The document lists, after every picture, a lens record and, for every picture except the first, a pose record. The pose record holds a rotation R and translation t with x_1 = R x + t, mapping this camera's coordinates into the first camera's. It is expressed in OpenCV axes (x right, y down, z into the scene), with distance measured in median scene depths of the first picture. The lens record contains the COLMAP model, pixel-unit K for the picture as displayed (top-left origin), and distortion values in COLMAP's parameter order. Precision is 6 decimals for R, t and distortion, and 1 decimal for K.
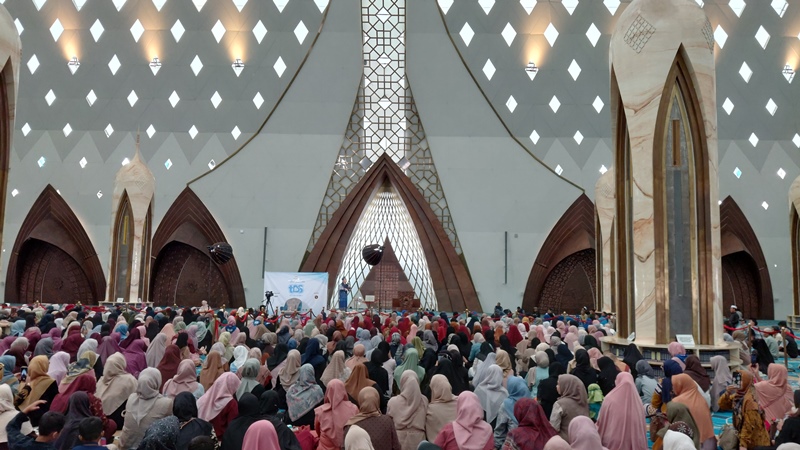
lens RADIAL K [[642.1, 0, 410.1], [0, 642.1, 238.7], [0, 0, 1]] dist [0.278193, -0.670666]
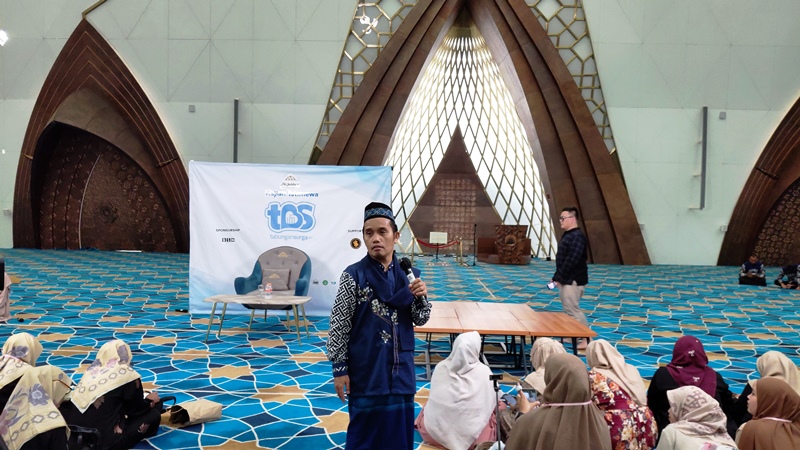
lens RADIAL K [[618.2, 0, 404.3], [0, 618.2, 237.5], [0, 0, 1]] dist [0.121493, -0.240953]
pose [[0.999962, 0.000682, -0.008663, -0.083220], [0.000224, 0.994560, 0.104162, 0.039441], [0.008687, -0.104160, 0.994523, 0.492312]]
